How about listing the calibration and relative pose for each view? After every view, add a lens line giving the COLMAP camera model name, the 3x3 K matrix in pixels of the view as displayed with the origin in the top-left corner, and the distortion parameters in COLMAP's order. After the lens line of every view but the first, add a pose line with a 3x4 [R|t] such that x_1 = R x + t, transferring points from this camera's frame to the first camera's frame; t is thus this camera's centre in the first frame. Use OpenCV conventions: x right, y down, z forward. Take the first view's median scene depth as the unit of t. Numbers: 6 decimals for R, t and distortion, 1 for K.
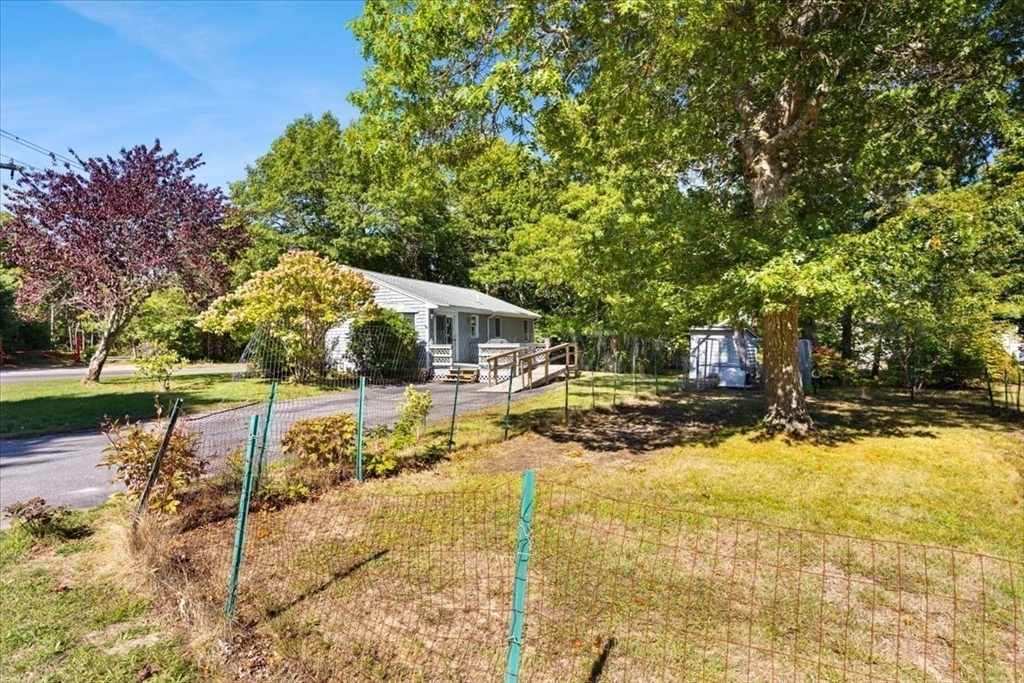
lens RADIAL K [[490.1, 0, 512.8], [0, 490.1, 331.7], [0, 0, 1]] dist [0.009241, -0.001064]
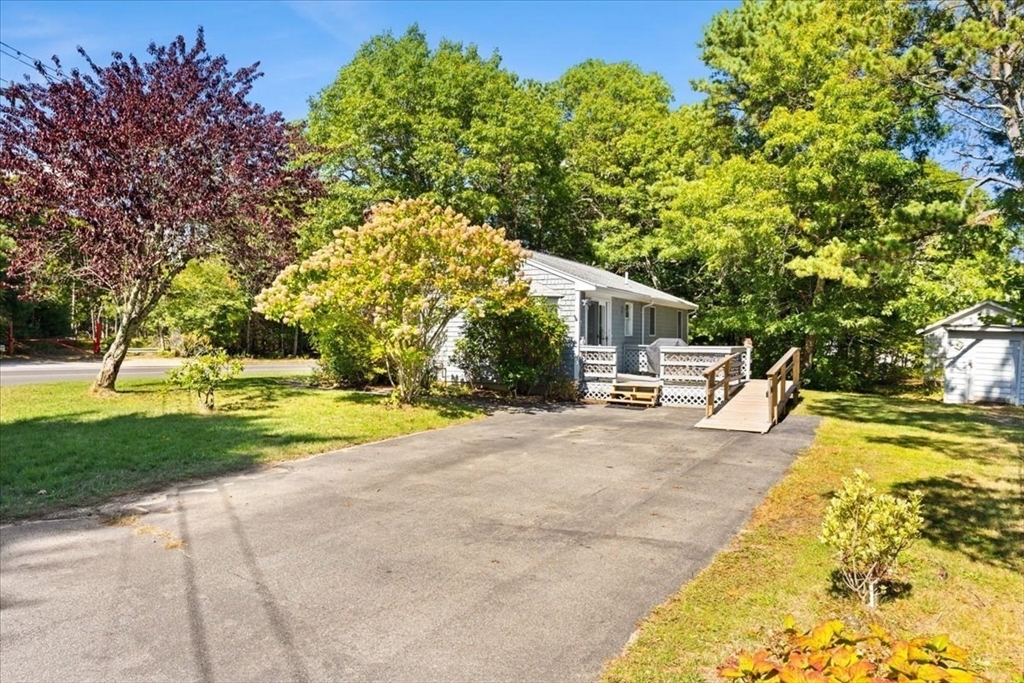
lens RADIAL K [[548.9, 0, 511.8], [0, 548.9, 327.1], [0, 0, 1]] dist [0.003575, 0.001951]
pose [[0.995971, 0.019560, -0.087522, -0.200400], [-0.019220, 0.999804, 0.004731, 0.000042], [0.087597, -0.003030, 0.996151, 0.257069]]
